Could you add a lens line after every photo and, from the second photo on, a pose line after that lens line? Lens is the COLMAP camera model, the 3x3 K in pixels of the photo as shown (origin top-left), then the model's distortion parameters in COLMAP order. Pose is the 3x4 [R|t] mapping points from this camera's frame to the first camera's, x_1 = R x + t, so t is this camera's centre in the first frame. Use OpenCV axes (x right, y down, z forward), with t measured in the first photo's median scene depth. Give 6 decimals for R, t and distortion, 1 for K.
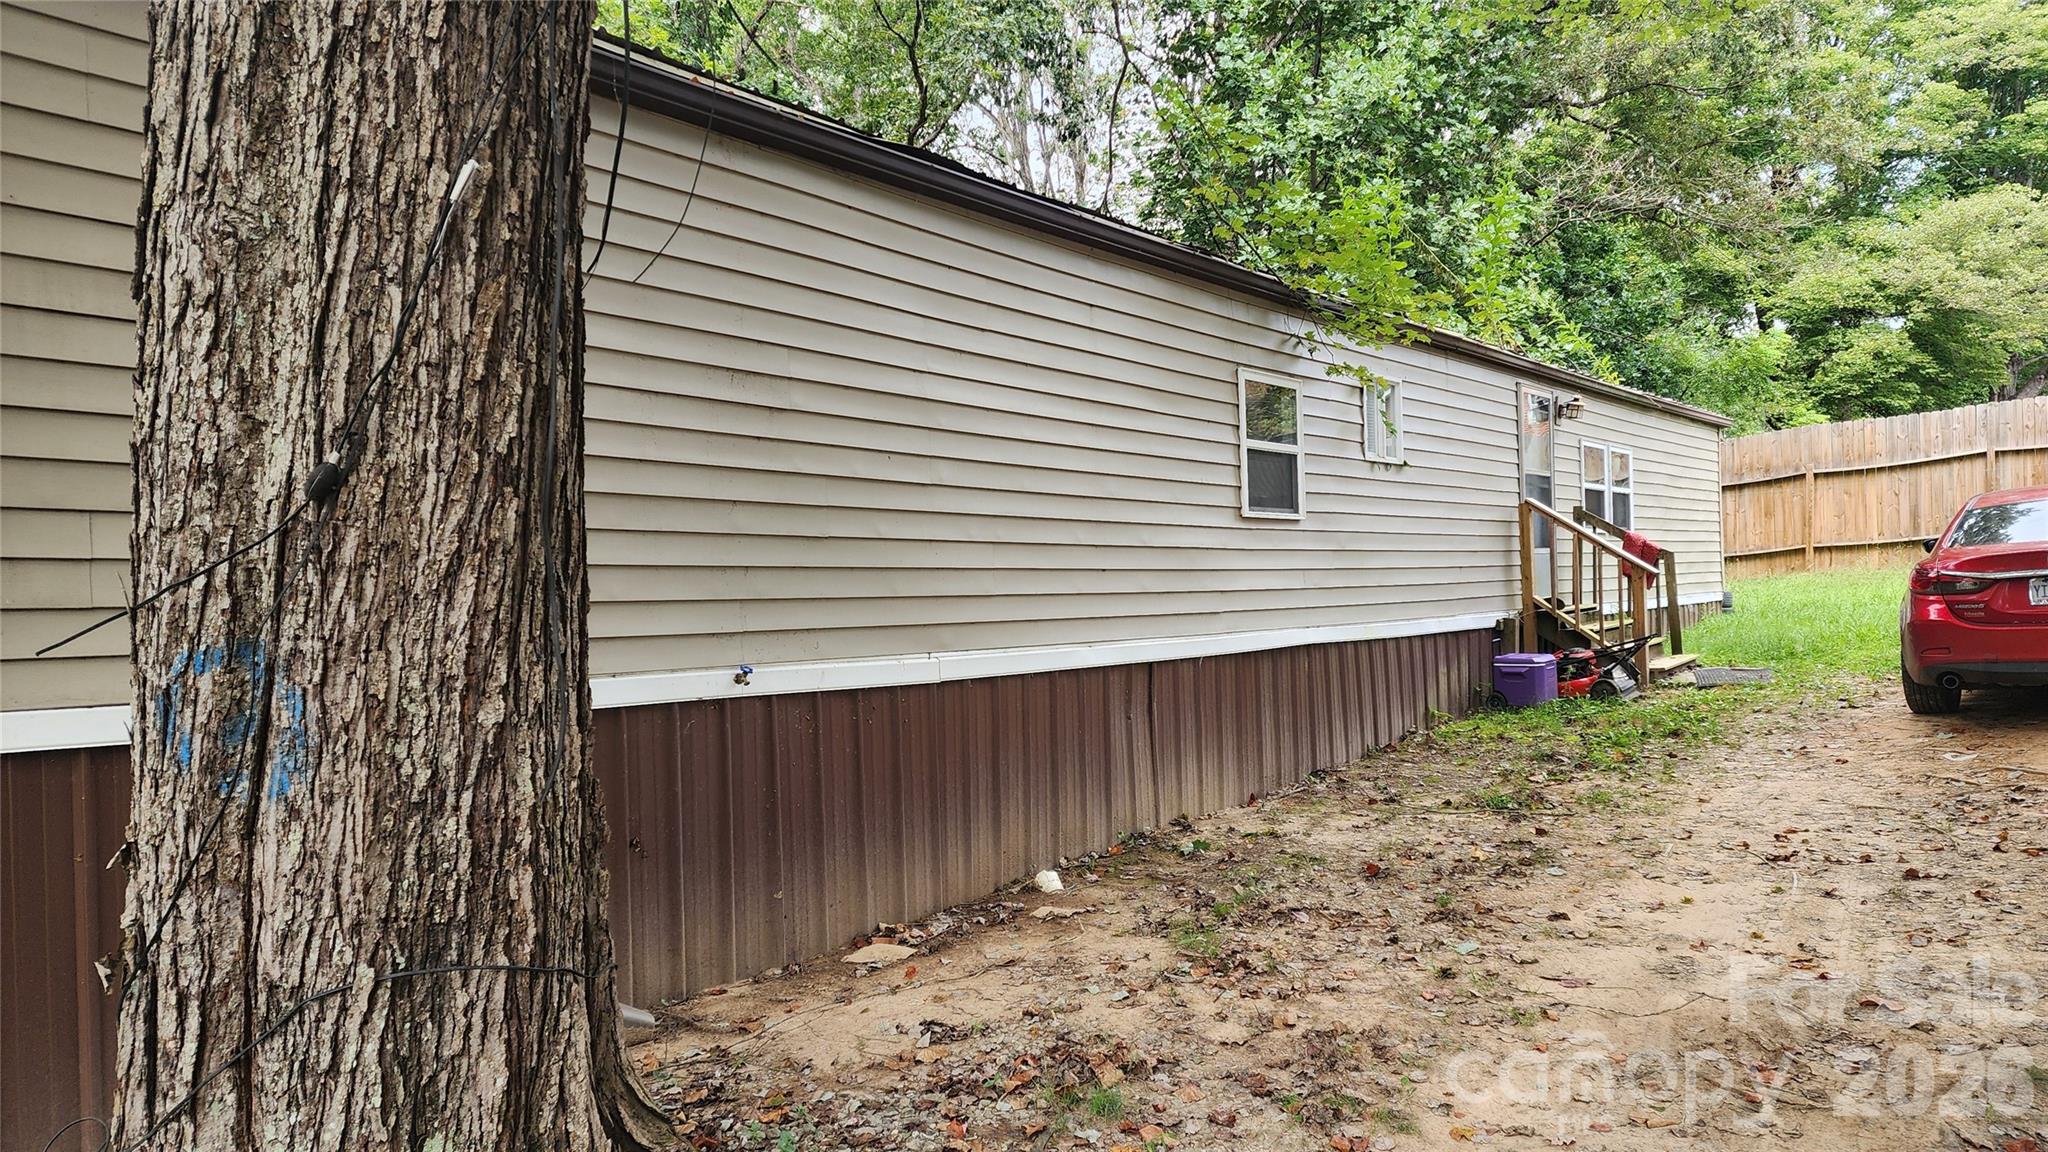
lens RADIAL K [[1357.7, 0, 1024.9], [0, 1357.7, 571.9], [0, 0, 1]] dist [0.087288, -0.072770]
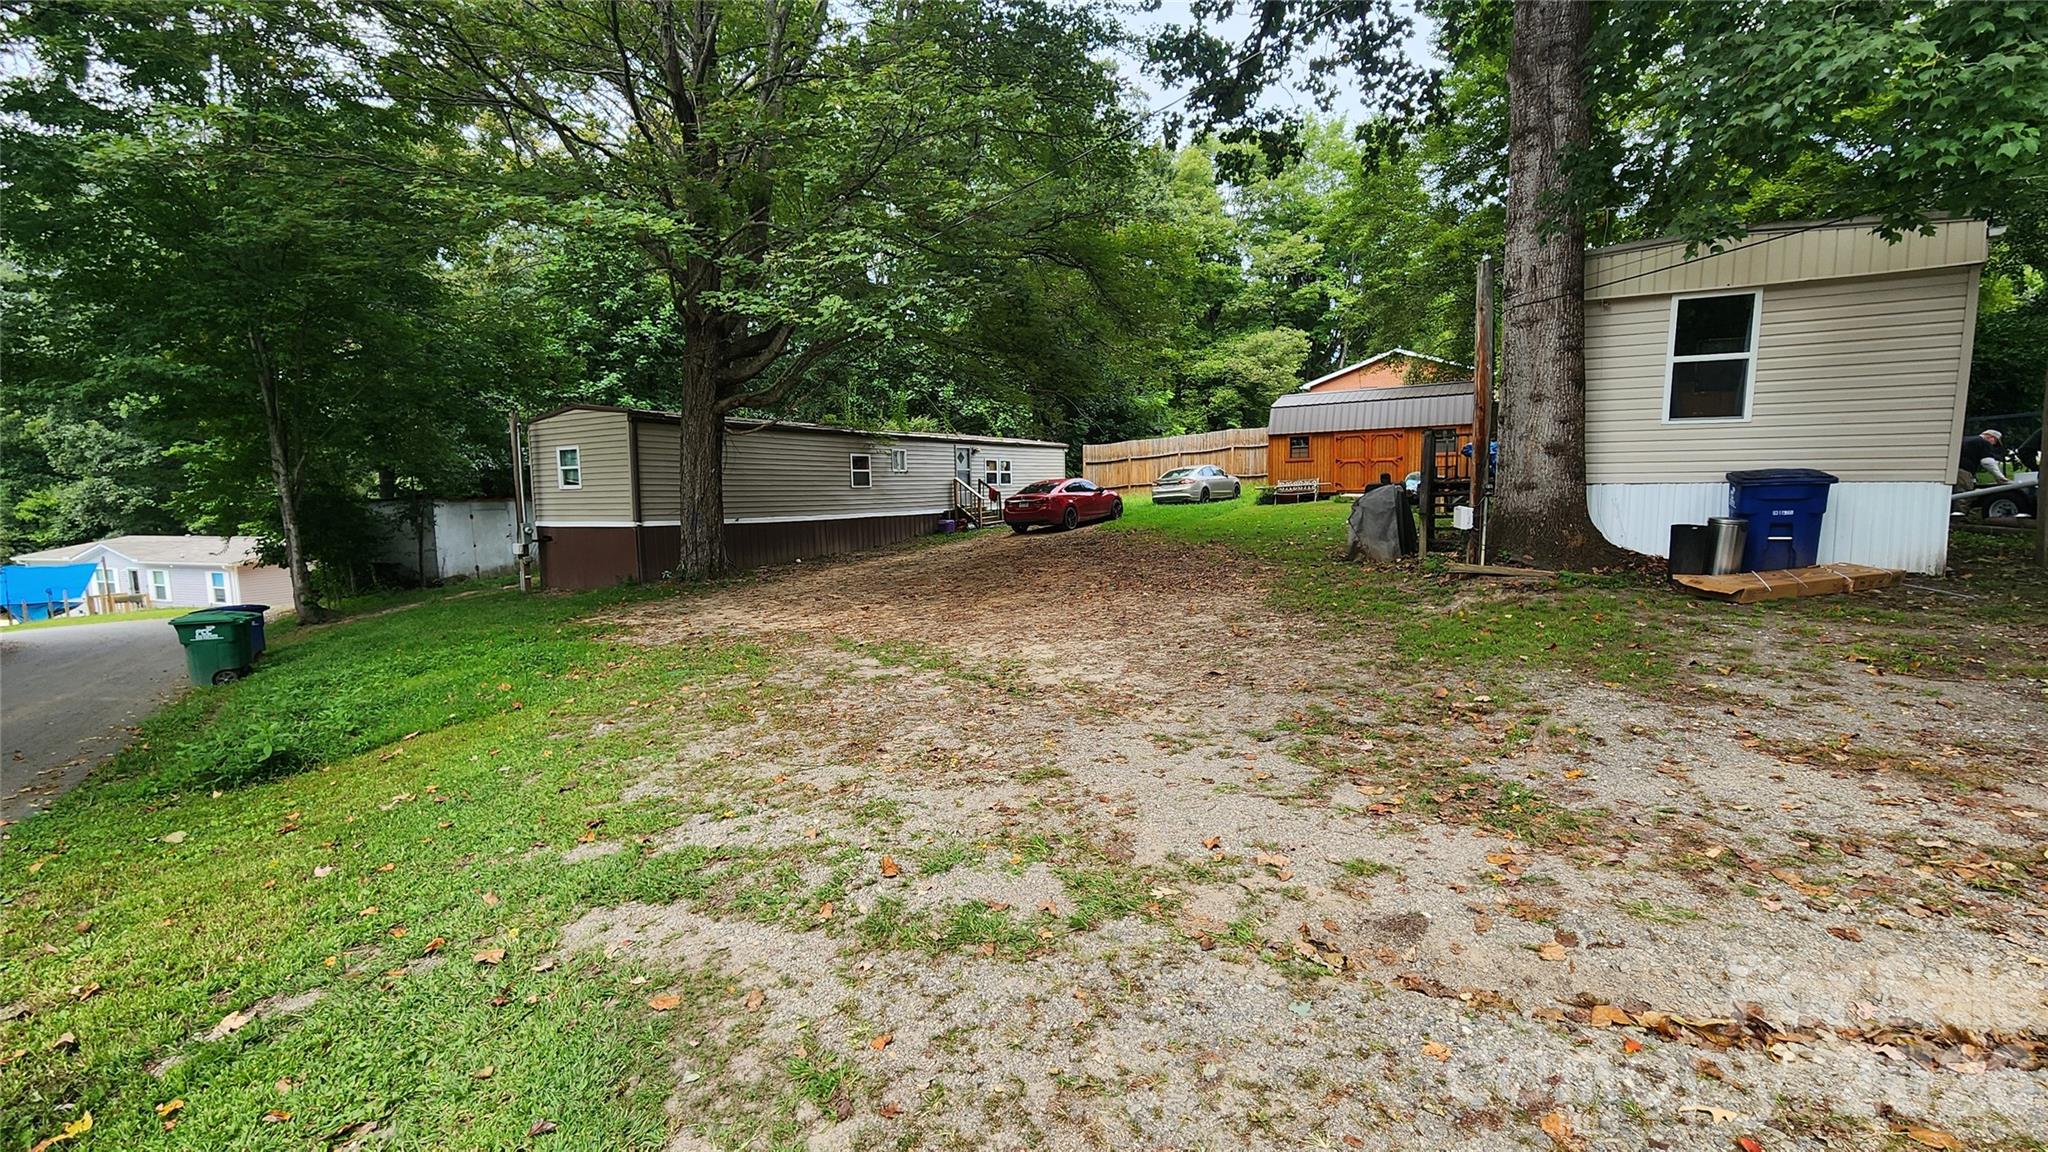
lens RADIAL K [[850.2, 0, 1023.0], [0, 850.2, 585.7], [0, 0, 1]] dist [0.003699, -0.000712]
pose [[0.991385, 0.000901, 0.130980, 0.330410], [-0.017749, 0.991677, 0.127519, -0.082024], [-0.129775, -0.128746, 0.983150, -1.736837]]
